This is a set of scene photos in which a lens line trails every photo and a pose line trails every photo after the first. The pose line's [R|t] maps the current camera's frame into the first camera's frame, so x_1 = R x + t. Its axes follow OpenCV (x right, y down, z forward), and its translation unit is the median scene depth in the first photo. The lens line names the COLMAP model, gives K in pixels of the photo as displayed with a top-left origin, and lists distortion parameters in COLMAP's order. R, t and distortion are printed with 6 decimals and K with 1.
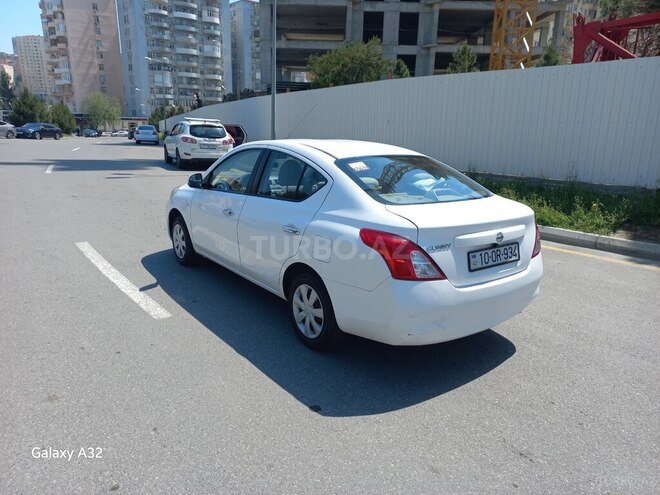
lens RADIAL K [[473.9, 0, 330.4], [0, 473.9, 244.5], [0, 0, 1]] dist [0.023300, 0.001789]
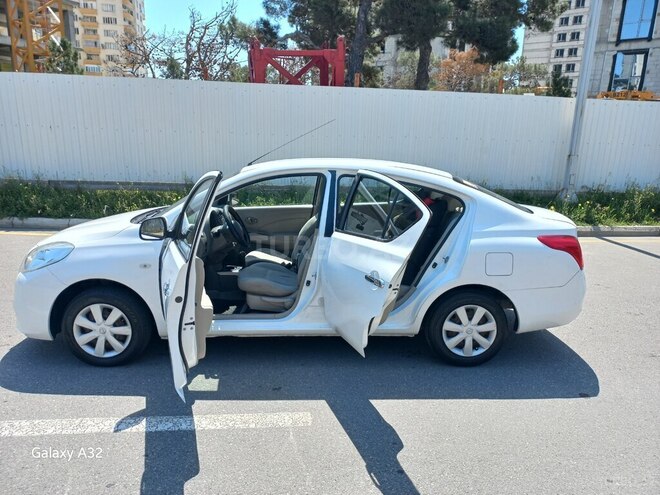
lens RADIAL K [[473.9, 0, 336.3], [0, 473.9, 249.2], [0, 0, 1]] dist [0.023300, 0.001789]
pose [[0.561916, -0.184219, 0.806420, -0.198174], [0.183230, 0.978388, 0.095829, -0.035569], [-0.806646, 0.093912, 0.583526, 0.124900]]
